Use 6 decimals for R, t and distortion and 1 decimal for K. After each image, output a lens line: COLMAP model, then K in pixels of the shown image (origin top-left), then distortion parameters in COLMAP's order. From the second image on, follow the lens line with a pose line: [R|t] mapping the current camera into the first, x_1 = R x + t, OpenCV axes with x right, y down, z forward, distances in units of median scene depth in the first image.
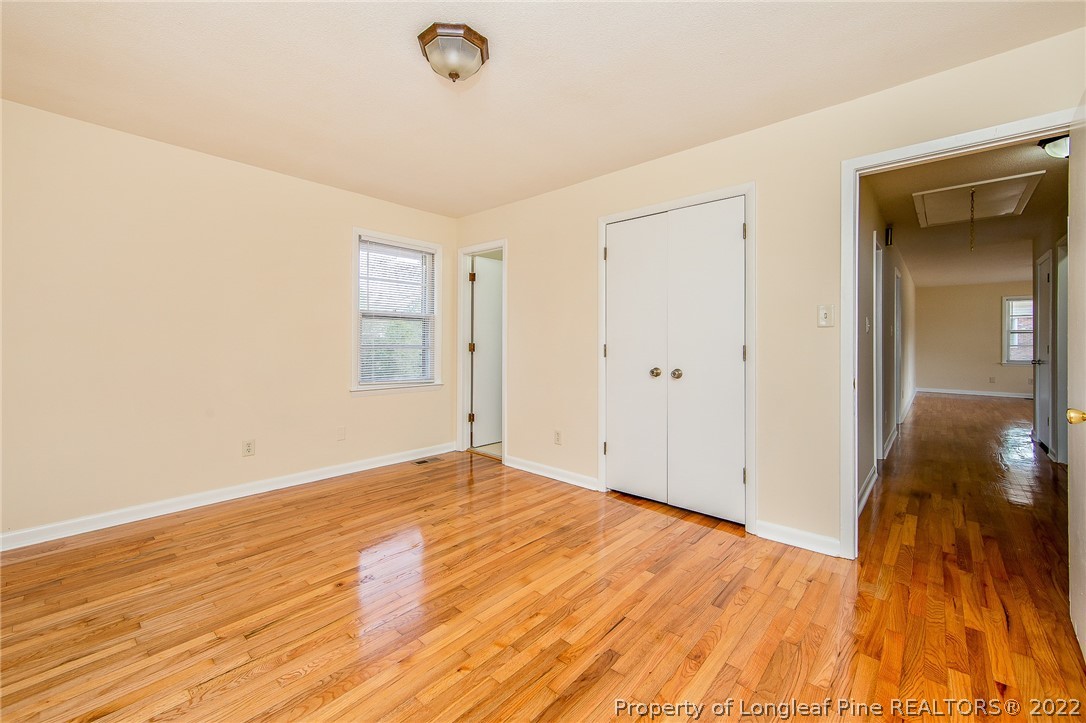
lens RADIAL K [[436.1, 0, 537.3], [0, 436.1, 341.5], [0, 0, 1]] dist [0.008089, 0.000140]
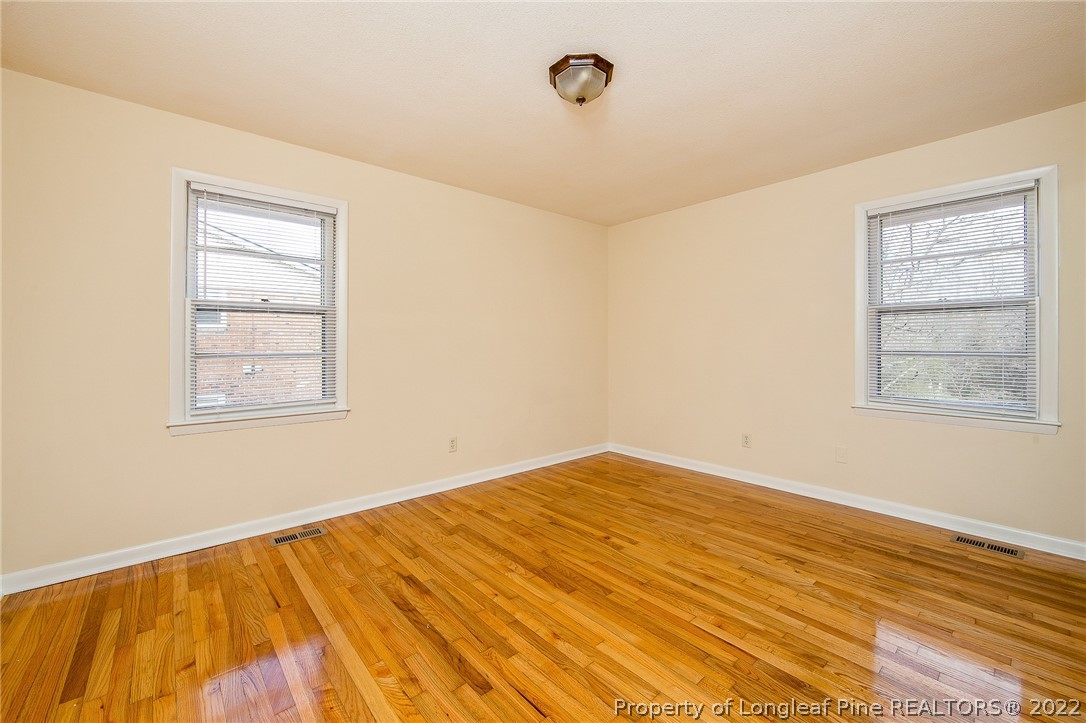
lens RADIAL K [[440.3, 0, 543.8], [0, 440.3, 344.4], [0, 0, 1]] dist [-0.008745, 0.000490]
pose [[-0.111120, -0.009181, -0.993765, 0.633838], [0.002973, 0.999950, -0.009570, 0.005887], [0.993803, -0.004018, -0.111087, 0.728688]]
